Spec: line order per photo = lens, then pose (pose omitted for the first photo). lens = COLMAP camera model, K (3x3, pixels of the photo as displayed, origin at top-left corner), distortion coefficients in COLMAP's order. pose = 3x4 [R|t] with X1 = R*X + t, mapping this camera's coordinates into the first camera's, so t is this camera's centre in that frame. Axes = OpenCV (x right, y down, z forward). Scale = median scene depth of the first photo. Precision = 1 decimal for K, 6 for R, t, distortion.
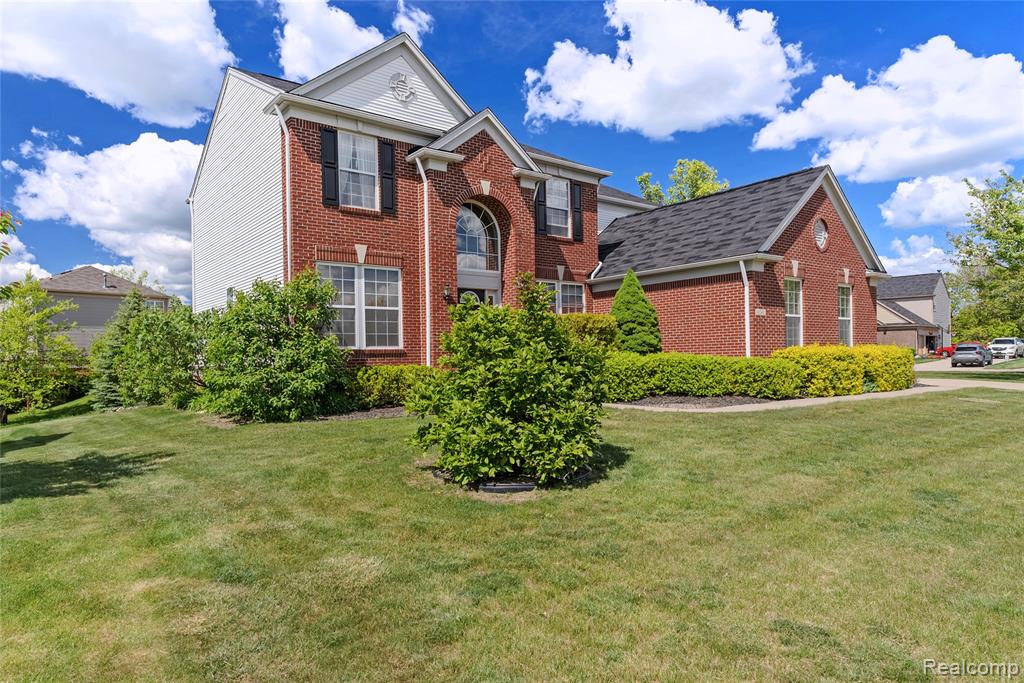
lens RADIAL K [[646.5, 0, 512.5], [0, 646.5, 358.3], [0, 0, 1]] dist [0.000989, 0.000178]
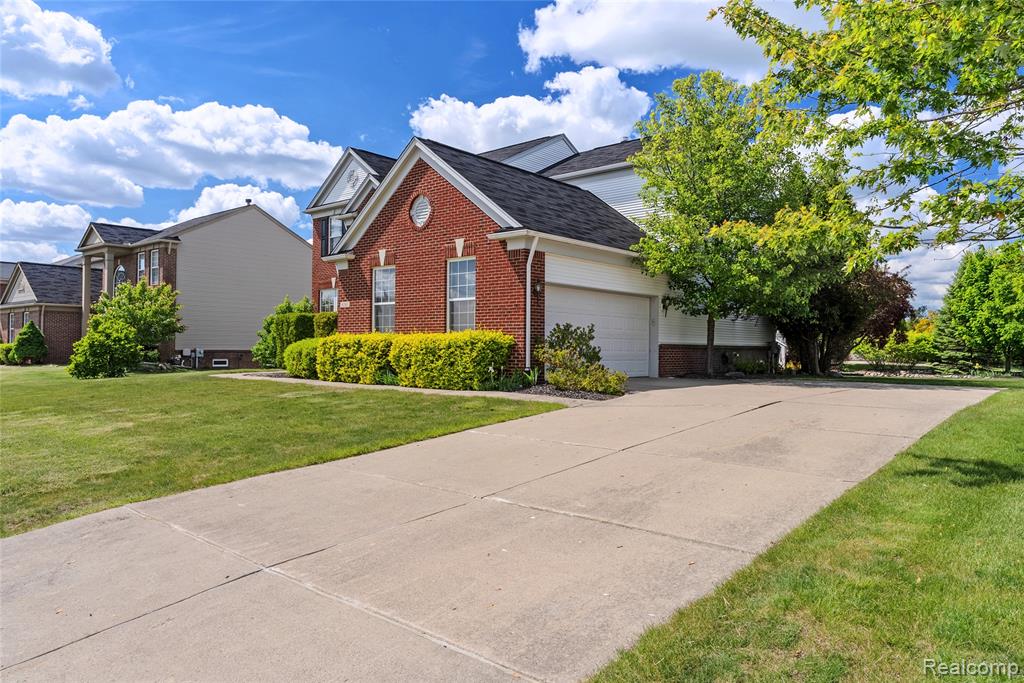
lens RADIAL K [[704.9, 0, 512.0], [0, 704.9, 341.5], [0, 0, 1]] dist [0.004694, -0.000045]
pose [[0.187137, 0.008664, -0.982296, 1.676726], [-0.005917, 0.999953, 0.007692, -0.017368], [0.982316, 0.004373, 0.187179, 1.063014]]
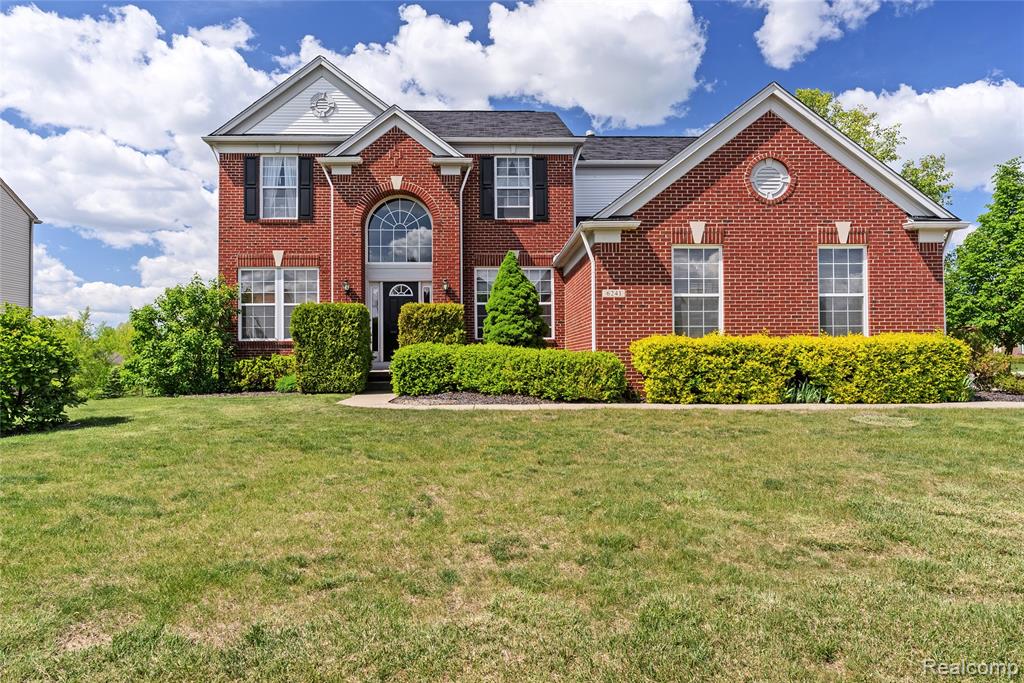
lens RADIAL K [[704.9, 0, 512.0], [0, 704.9, 341.5], [0, 0, 1]] dist [0.004694, -0.000045]
pose [[0.801659, -0.001481, -0.597780, 0.808015], [-0.006893, 0.999908, -0.011721, -0.000964], [0.597742, 0.013517, 0.801575, 0.229215]]
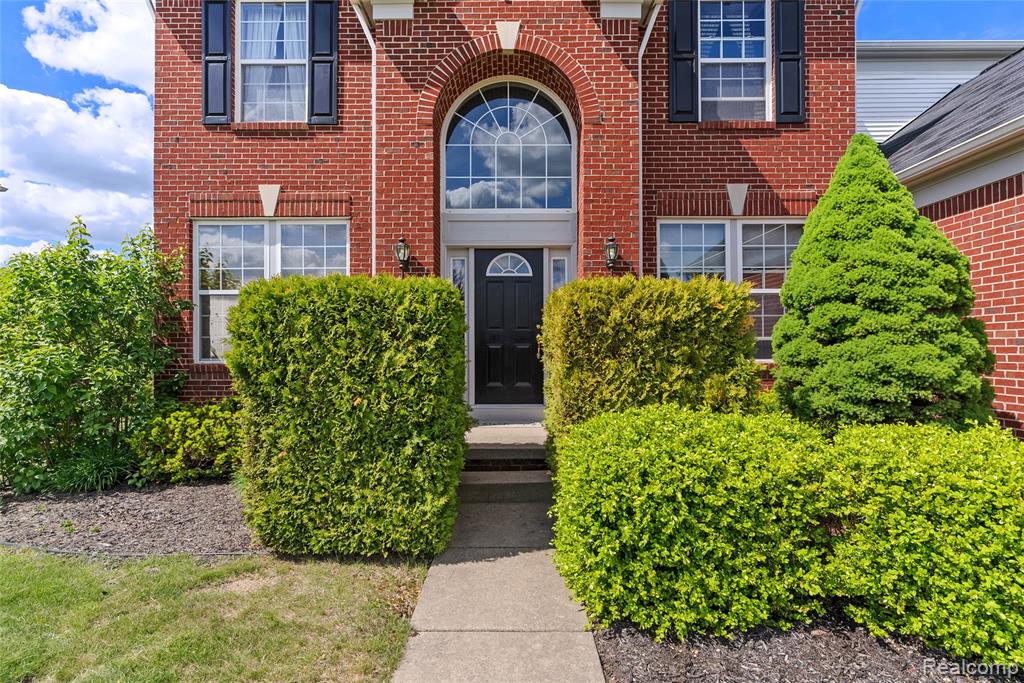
lens RADIAL K [[531.6, 0, 509.5], [0, 531.6, 343.3], [0, 0, 1]] dist [-0.003045, -0.000602]
pose [[0.777768, 0.012949, -0.628418, 0.224098], [-0.011831, 0.999912, 0.005960, -0.036166], [0.628440, 0.002799, 0.777853, 0.723768]]
